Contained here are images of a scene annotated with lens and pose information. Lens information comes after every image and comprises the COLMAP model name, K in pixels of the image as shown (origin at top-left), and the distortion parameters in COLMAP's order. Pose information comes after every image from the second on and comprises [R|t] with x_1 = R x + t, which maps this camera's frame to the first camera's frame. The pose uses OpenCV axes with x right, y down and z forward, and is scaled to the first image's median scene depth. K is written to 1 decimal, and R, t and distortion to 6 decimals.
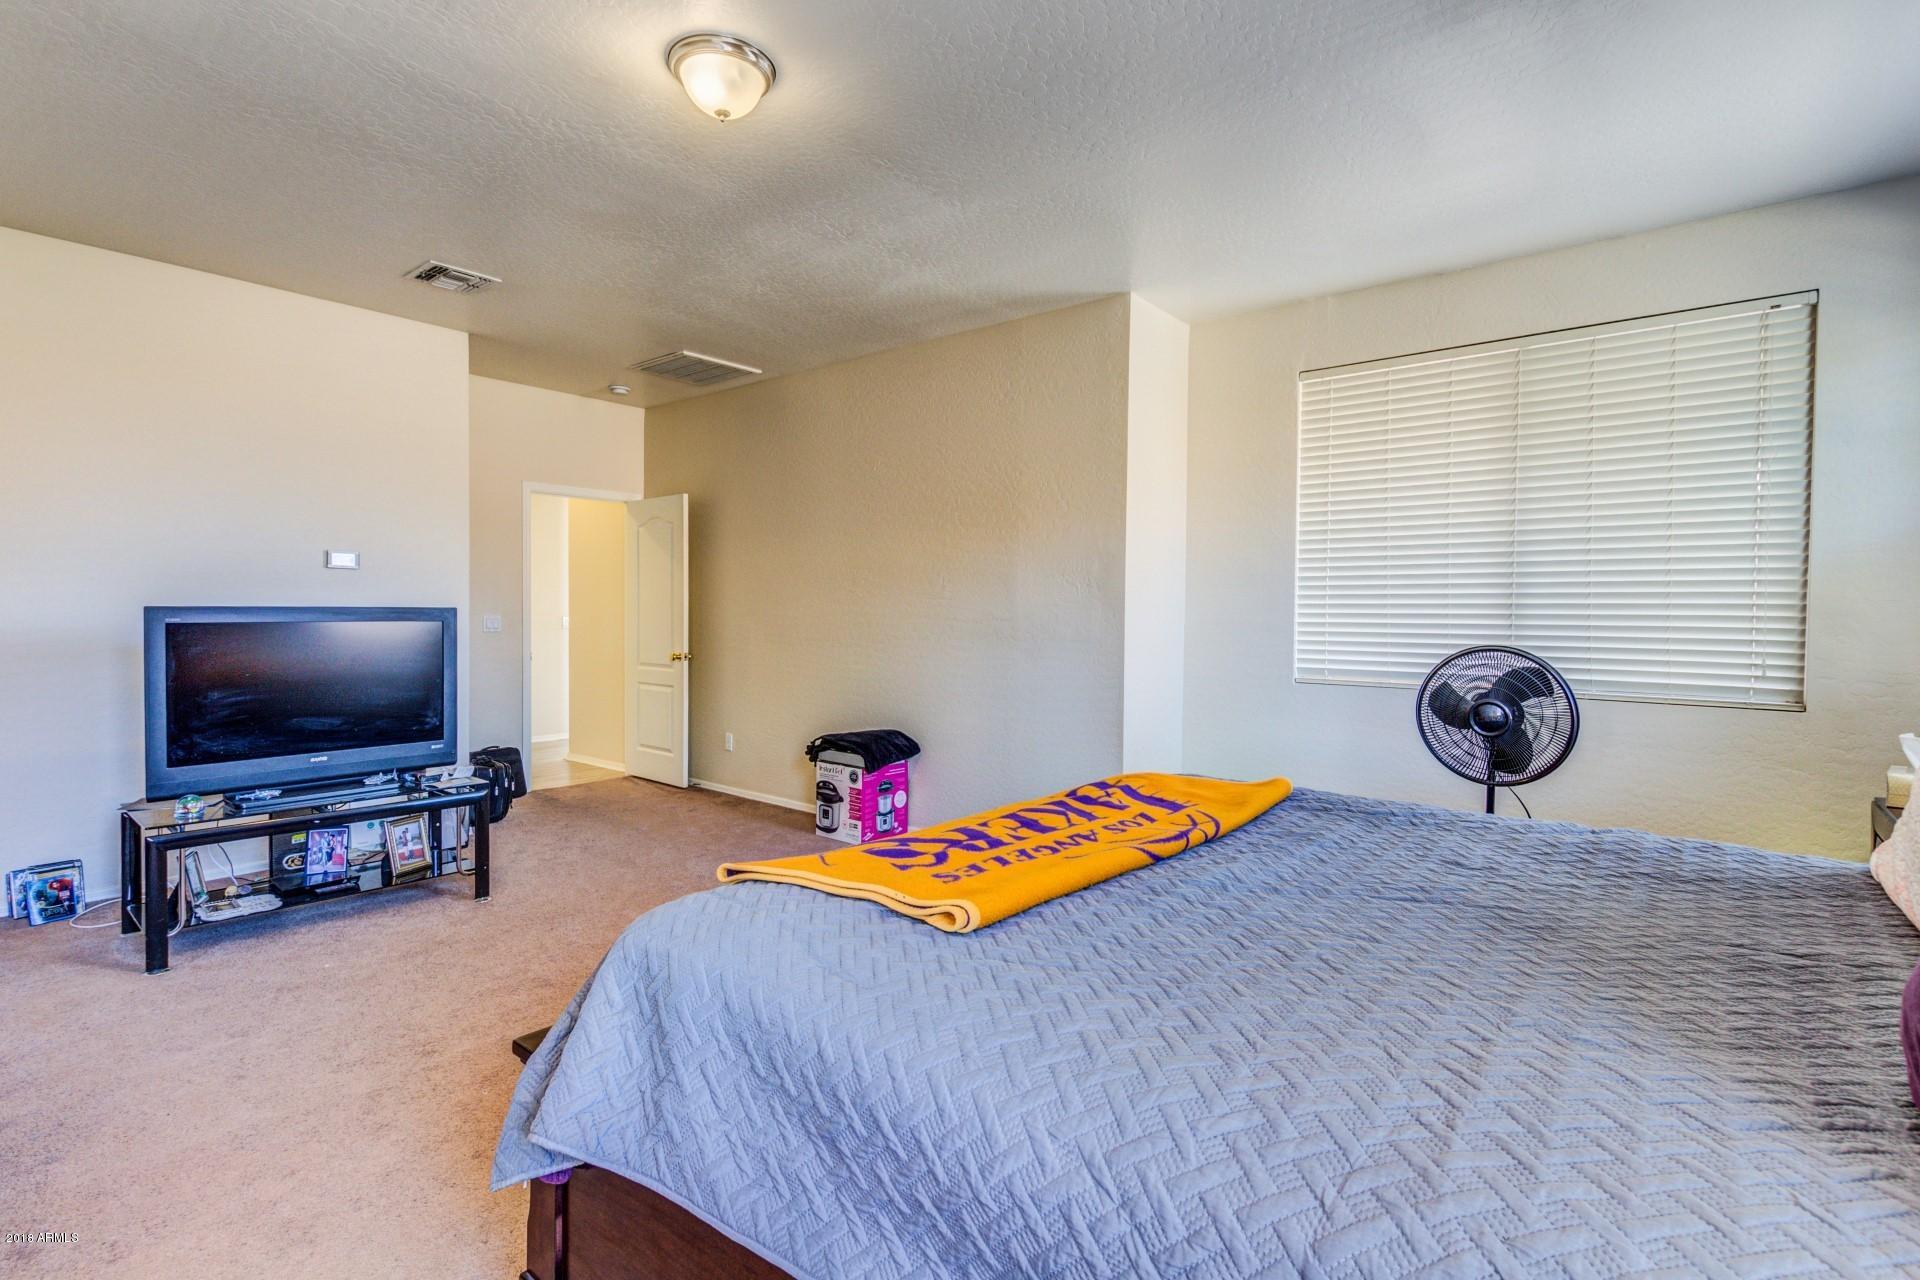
lens RADIAL K [[889.3, 0, 956.2], [0, 889.3, 611.2], [0, 0, 1]] dist [0.000574, 0.000187]
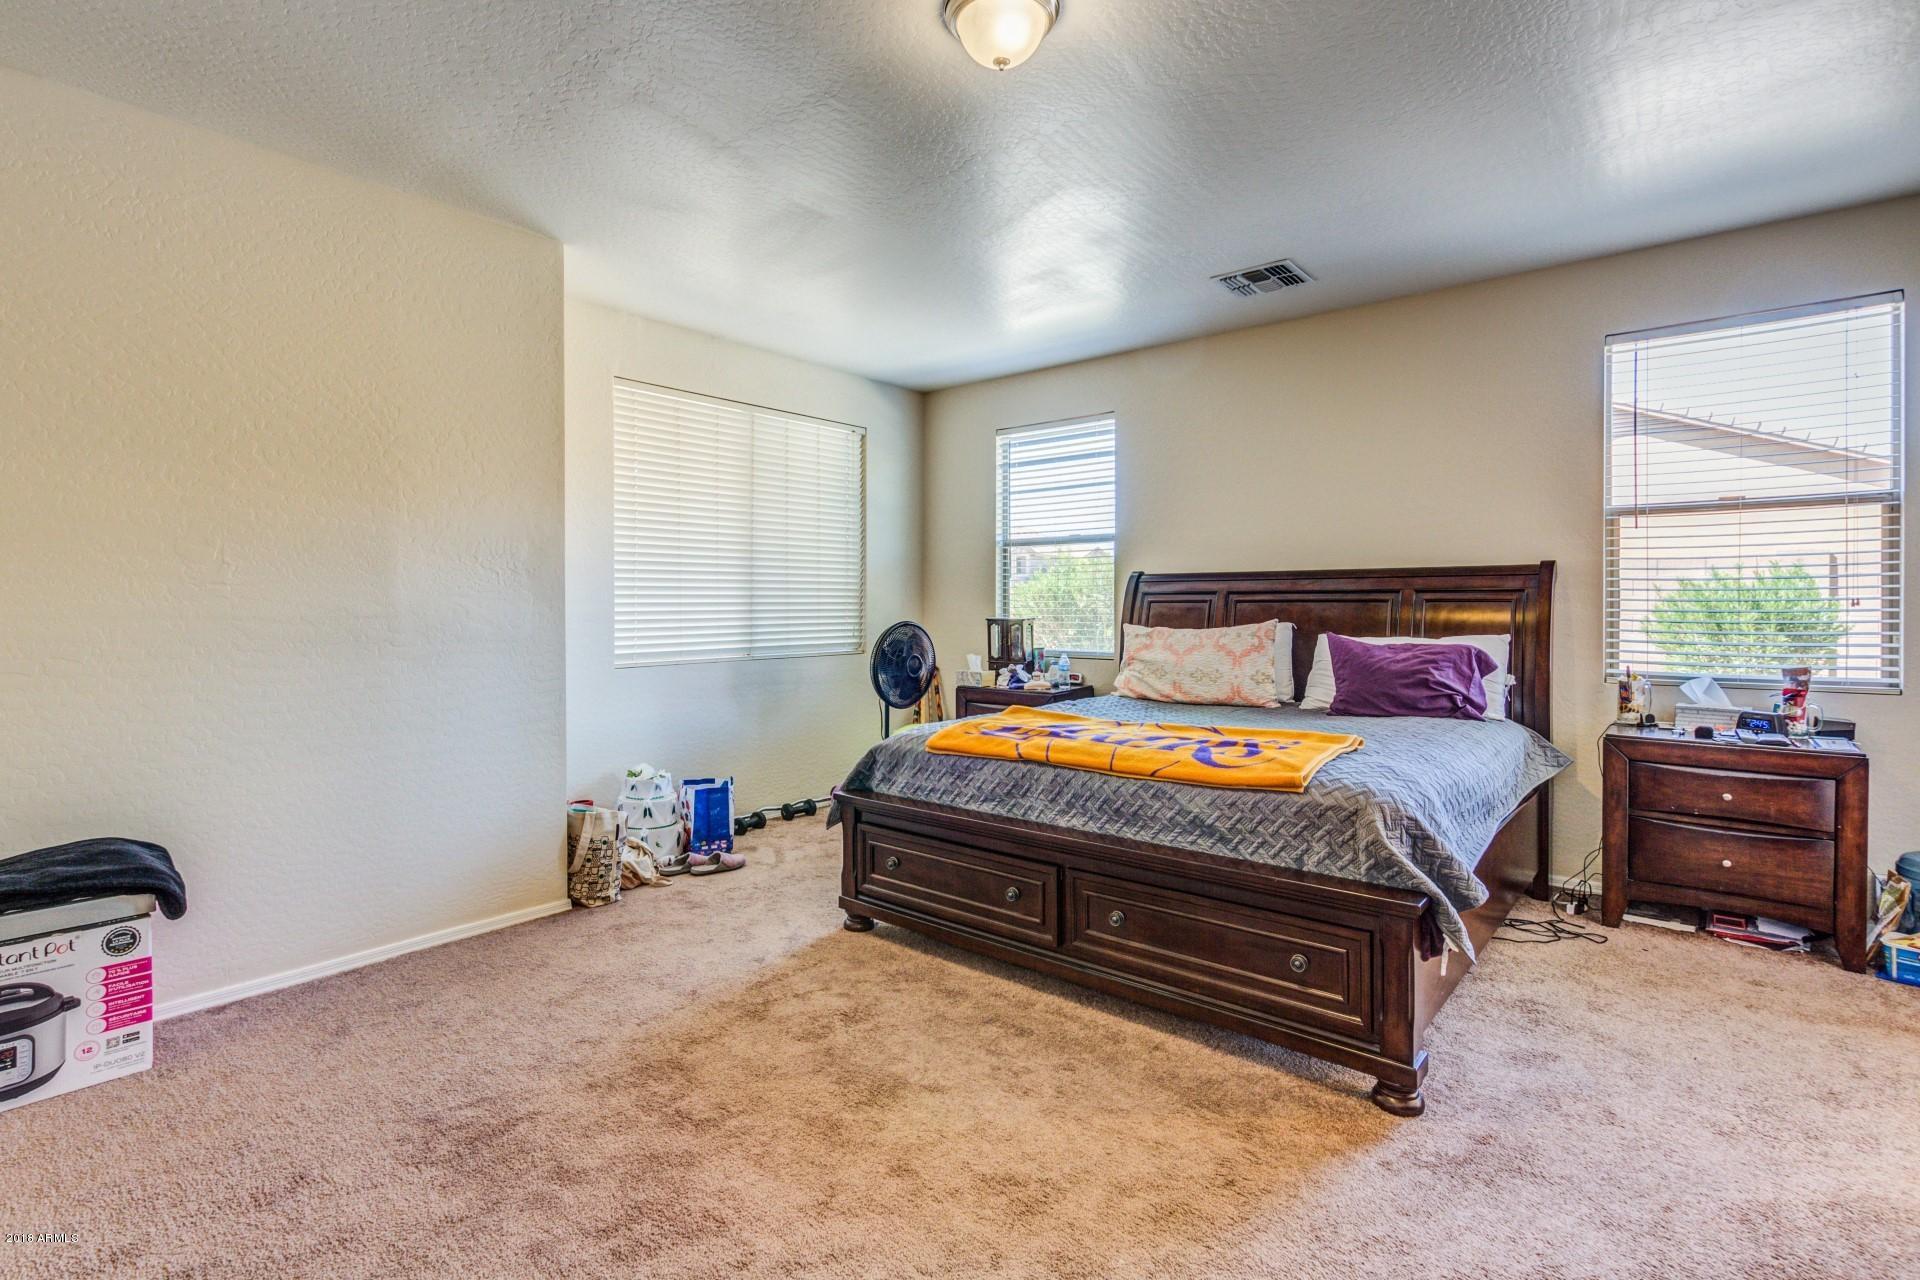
lens RADIAL K [[889.3, 0, 956.2], [0, 889.3, 611.2], [0, 0, 1]] dist [0.000574, 0.000187]
pose [[0.007921, -0.016175, 0.999838, -0.694788], [0.006713, 0.999847, 0.016122, -0.003042], [-0.999946, 0.006584, 0.008029, 0.607083]]
